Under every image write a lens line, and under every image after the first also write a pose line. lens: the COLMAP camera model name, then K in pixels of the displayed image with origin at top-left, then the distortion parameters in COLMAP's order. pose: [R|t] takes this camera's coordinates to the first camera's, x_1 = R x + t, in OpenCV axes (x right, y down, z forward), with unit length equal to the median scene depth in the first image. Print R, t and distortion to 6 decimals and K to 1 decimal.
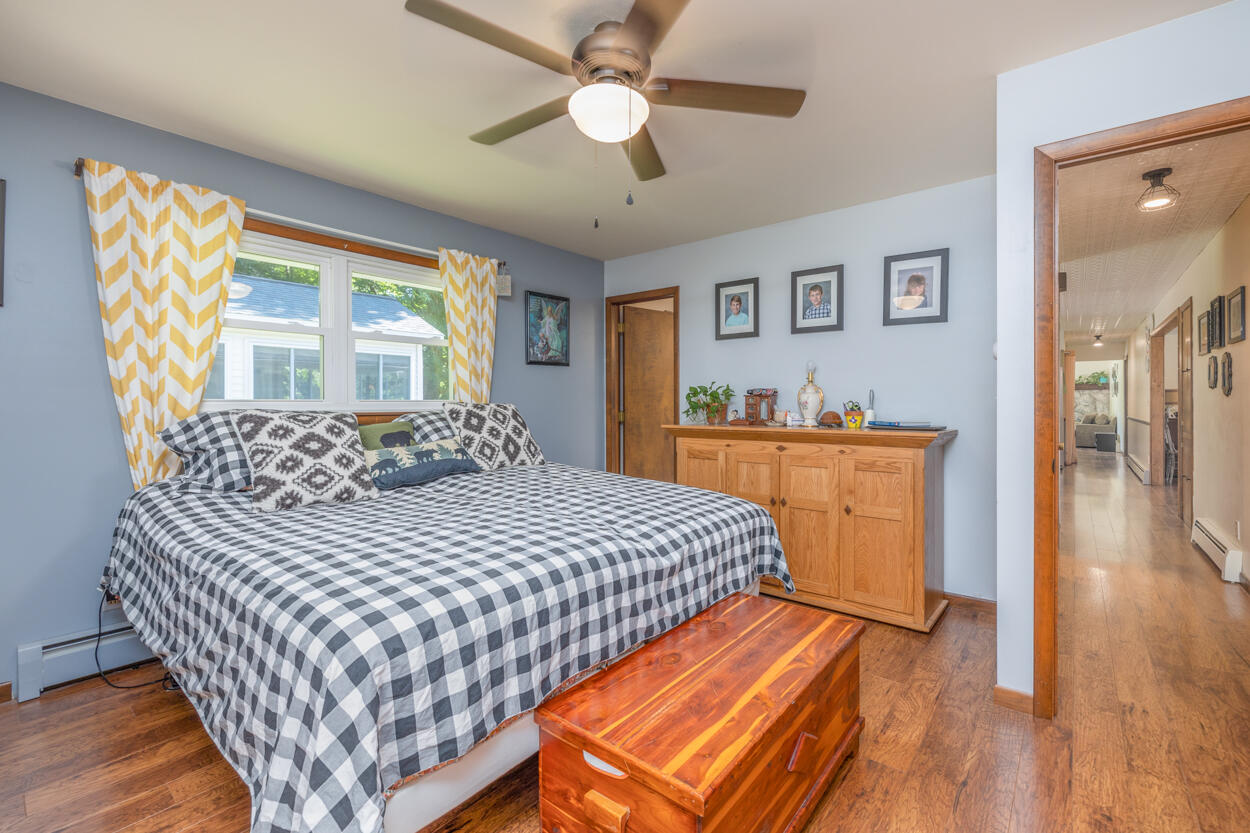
lens RADIAL K [[533.9, 0, 625.0], [0, 533.9, 400.8], [0, 0, 1]] dist [0.000297, 0.000038]
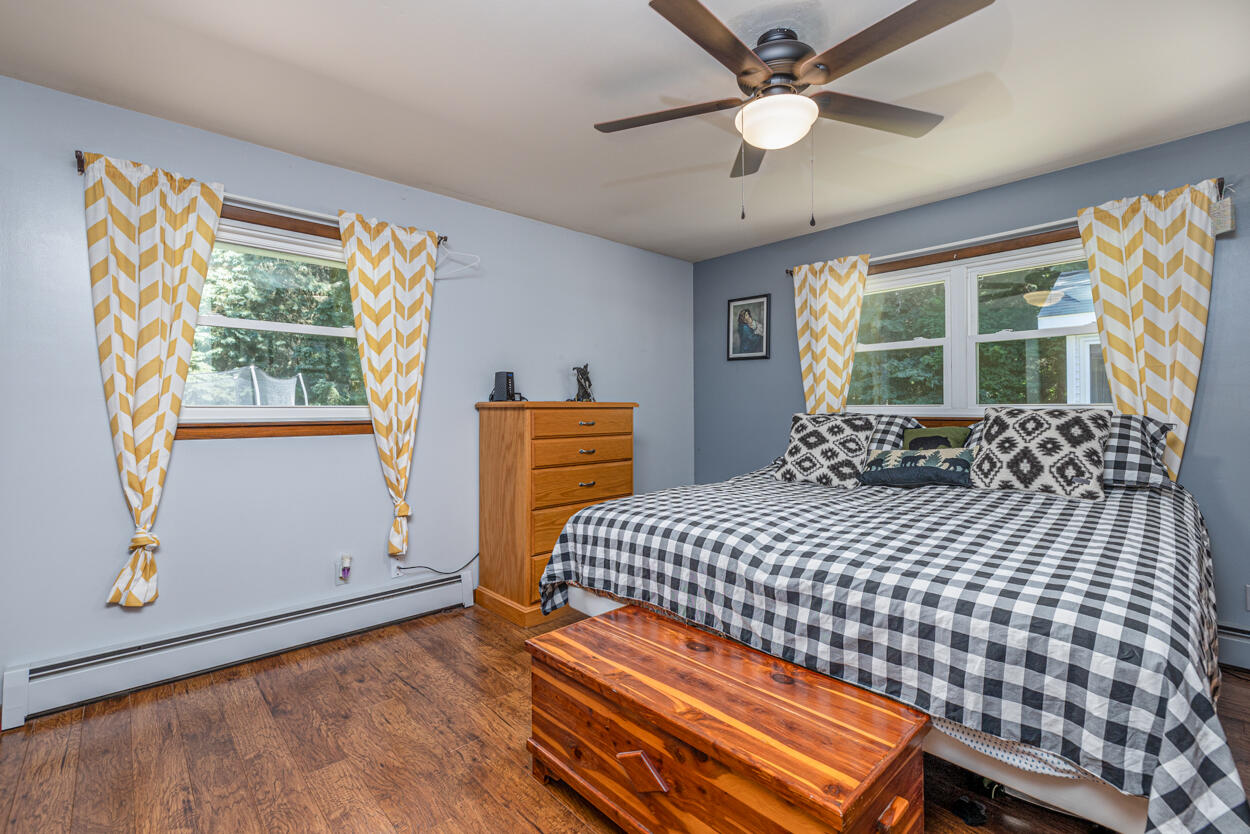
lens RADIAL K [[534.6, 0, 626.9], [0, 534.6, 413.8], [0, 0, 1]] dist [-0.000986, -0.000160]
pose [[-0.115166, 0.010101, -0.993295, 0.783491], [0.005916, 0.999938, 0.009483, 0.002340], [0.993329, -0.004784, -0.115218, 0.661449]]
